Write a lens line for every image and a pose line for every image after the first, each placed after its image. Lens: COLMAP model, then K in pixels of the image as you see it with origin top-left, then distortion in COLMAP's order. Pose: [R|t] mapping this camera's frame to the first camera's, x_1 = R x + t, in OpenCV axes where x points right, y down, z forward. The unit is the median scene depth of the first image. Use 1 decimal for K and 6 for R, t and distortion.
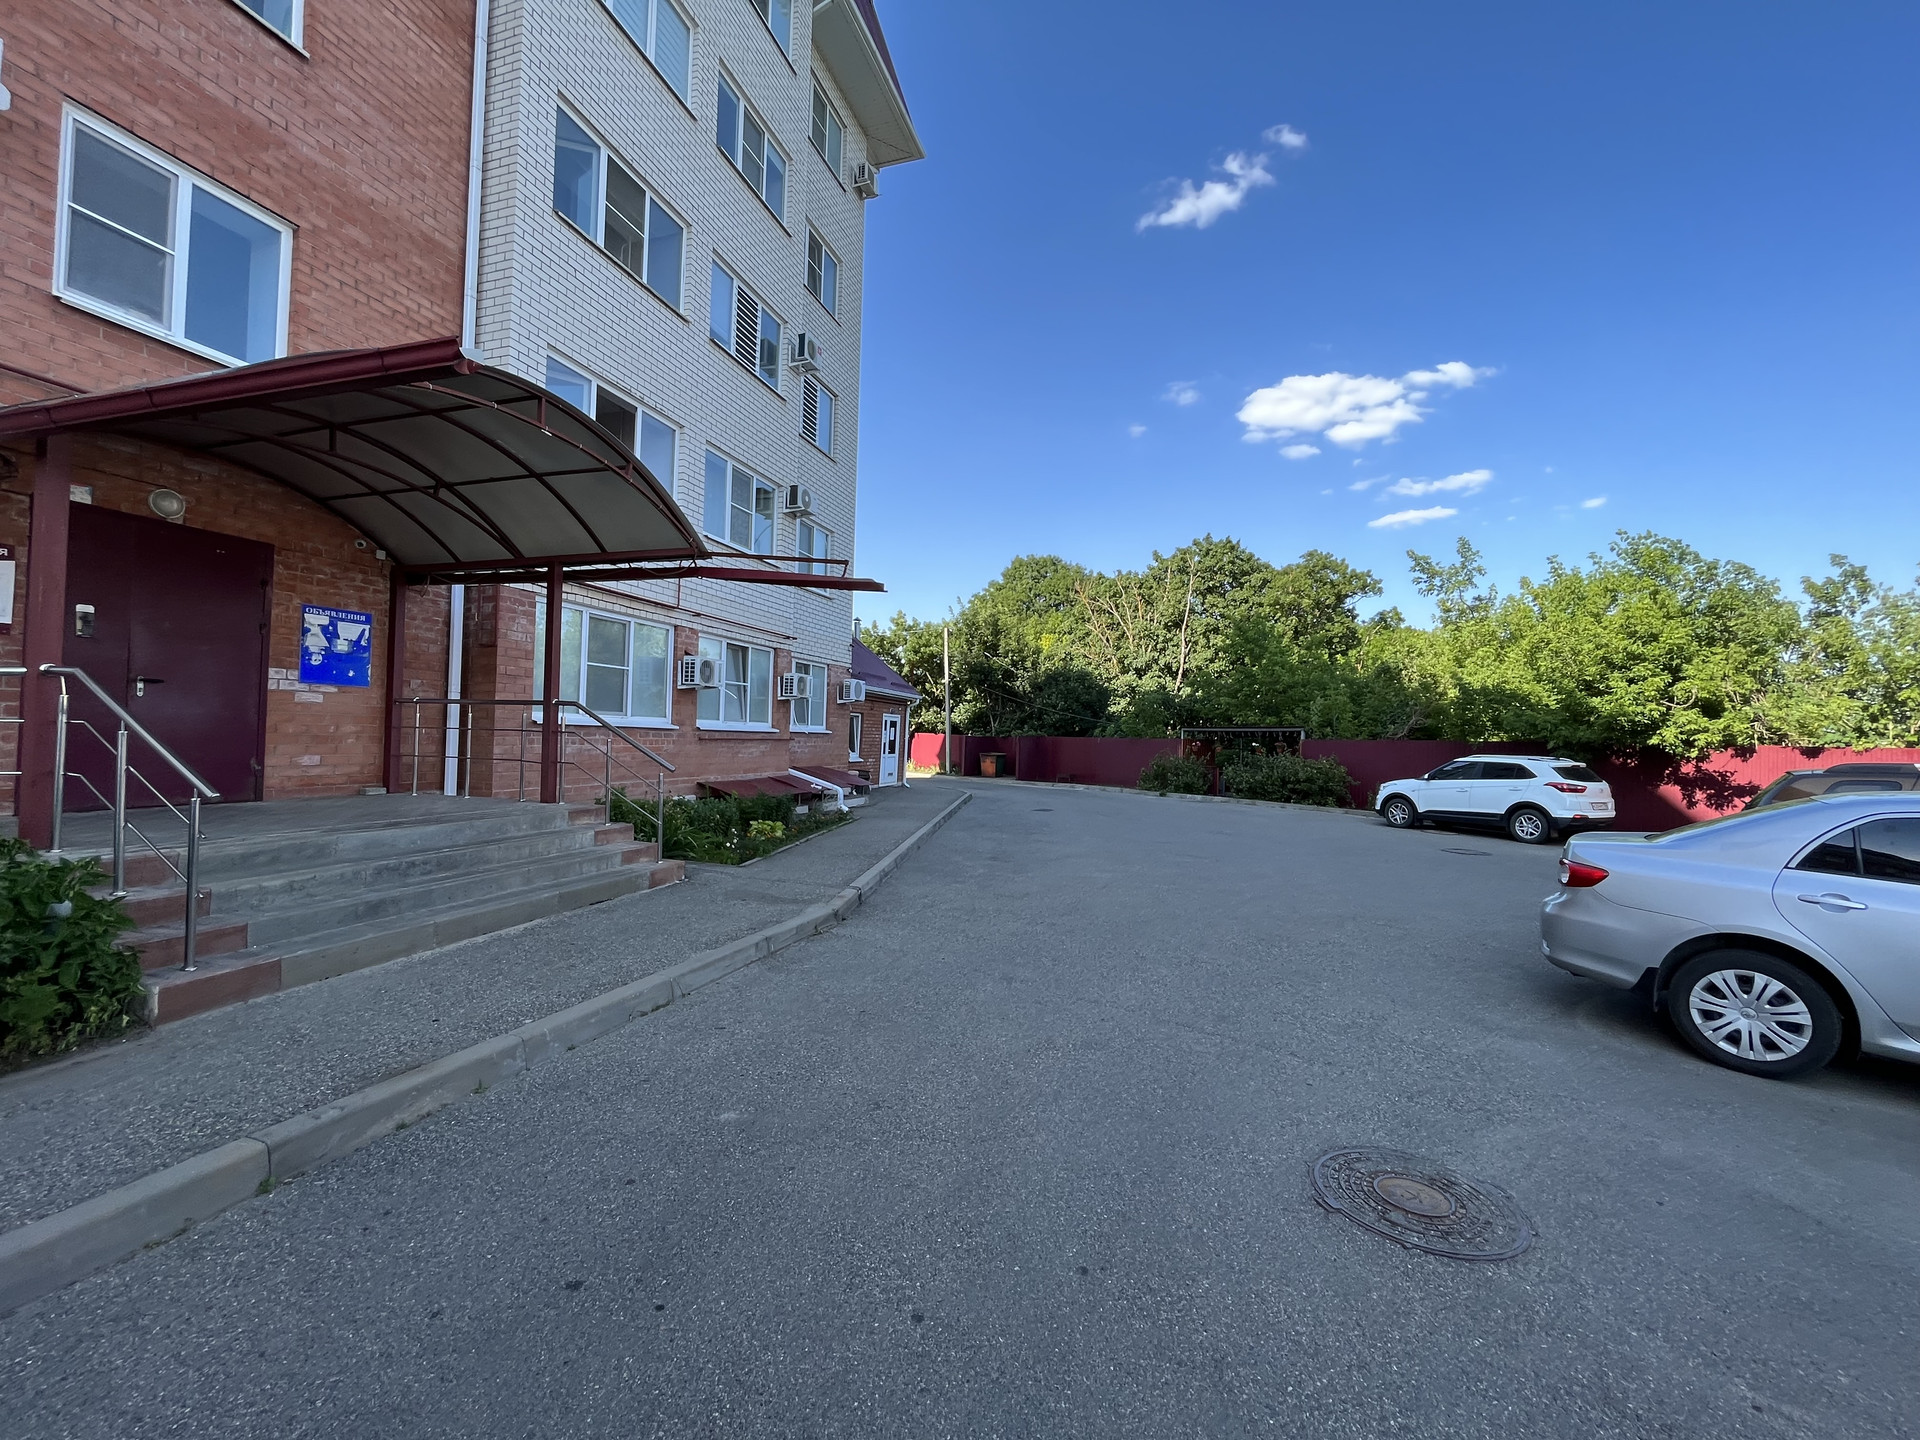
lens RADIAL K [[778.7, 0, 955.1], [0, 778.7, 718.2], [0, 0, 1]] dist [-0.001801, -0.000126]
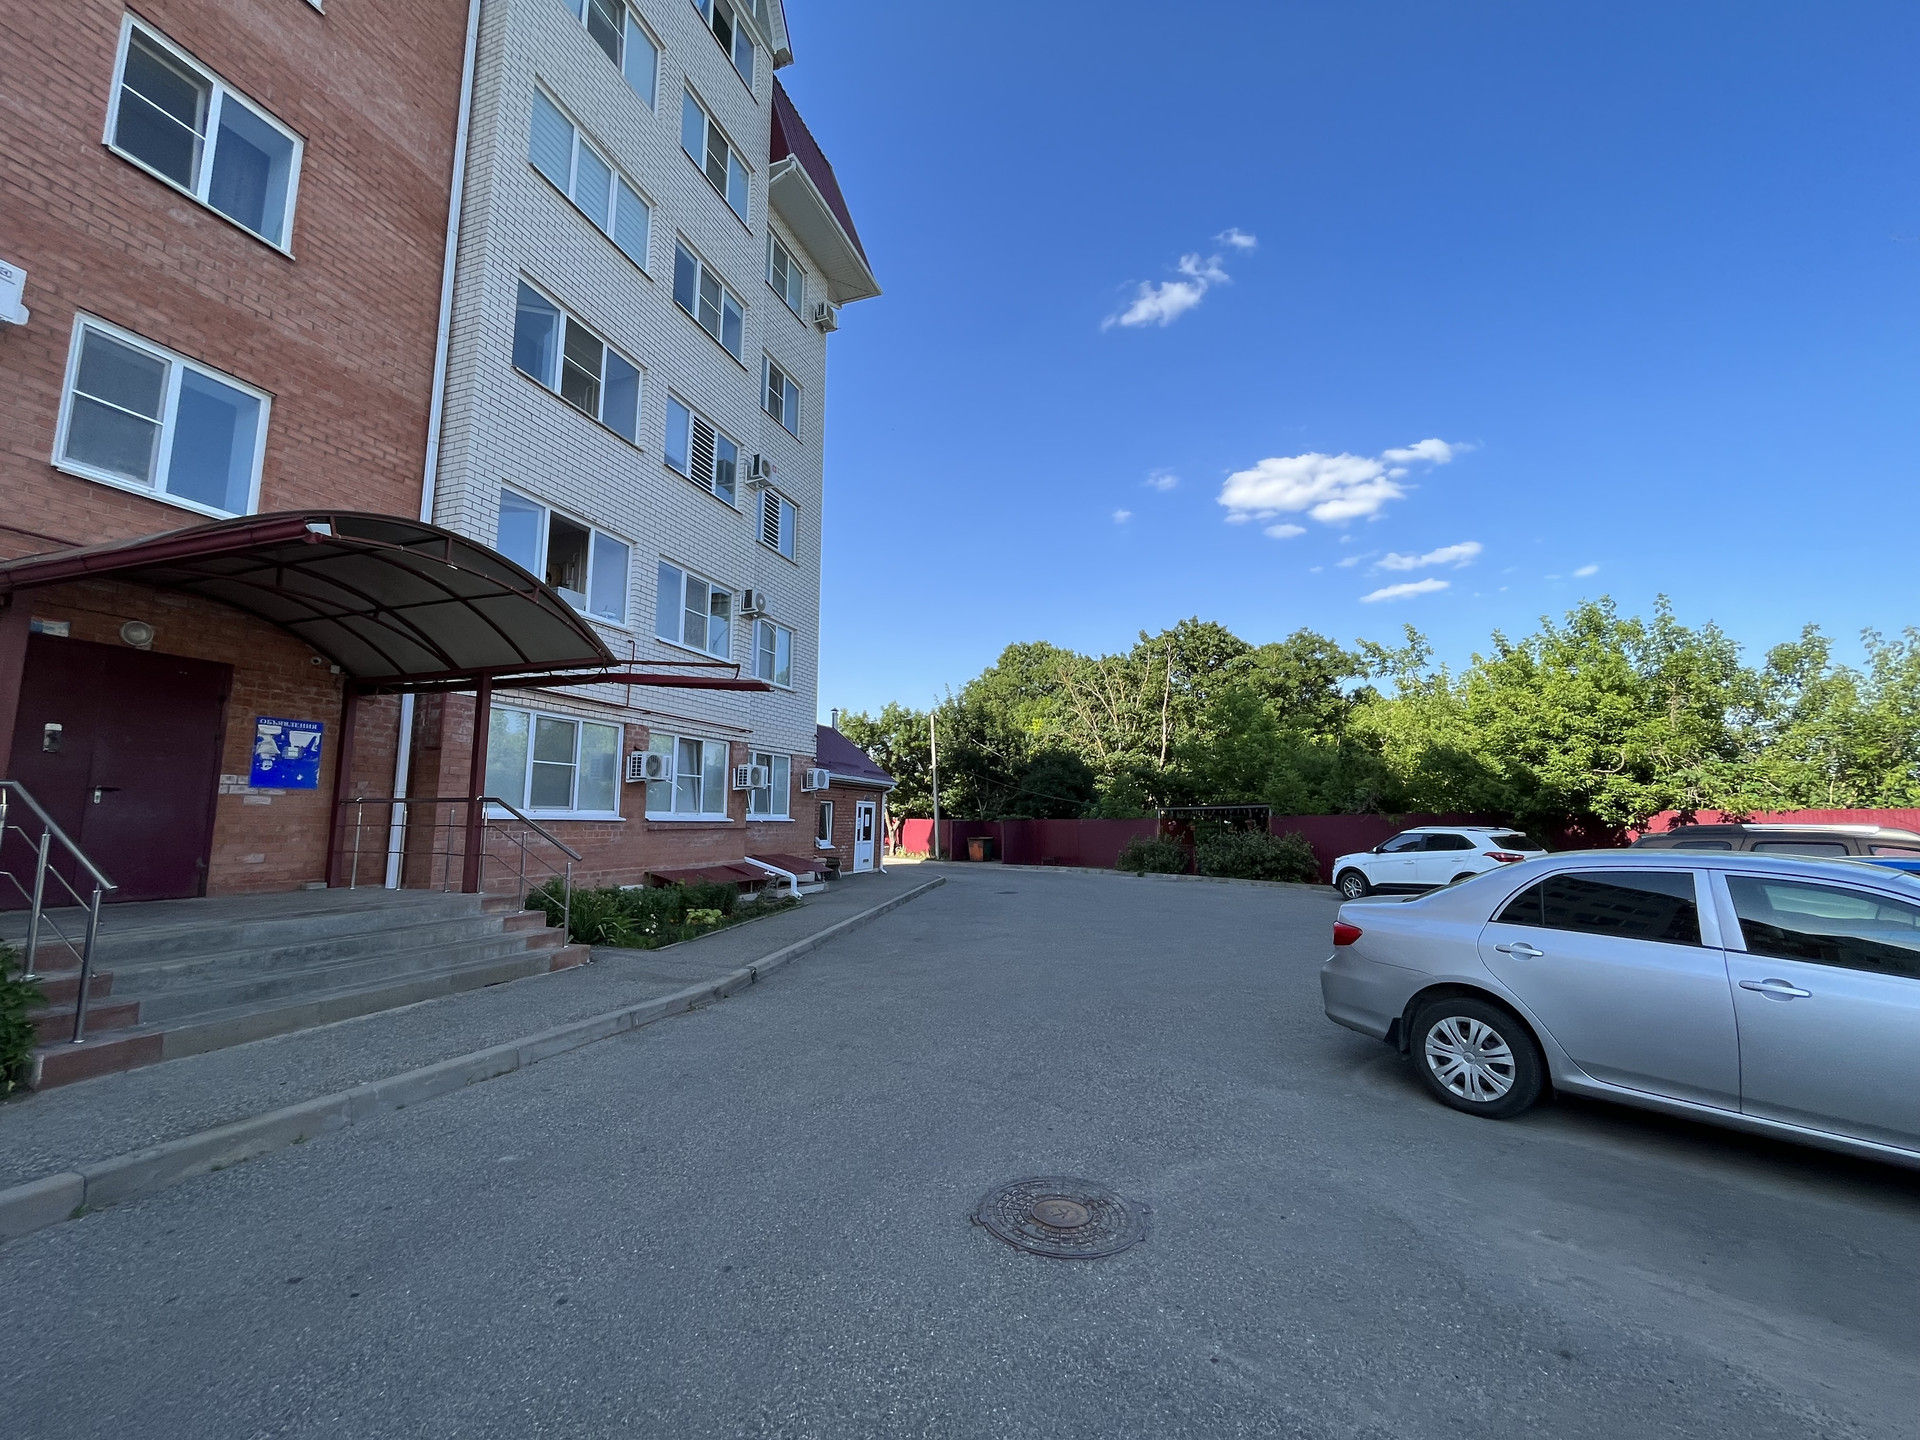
lens RADIAL K [[778.7, 0, 953.9], [0, 778.7, 718.3], [0, 0, 1]] dist [-0.001801, -0.000126]
pose [[0.999495, -0.027327, -0.016213, 0.140545], [0.025410, 0.993769, -0.108526, 0.001720], [0.019078, 0.108059, 0.993961, -0.069790]]
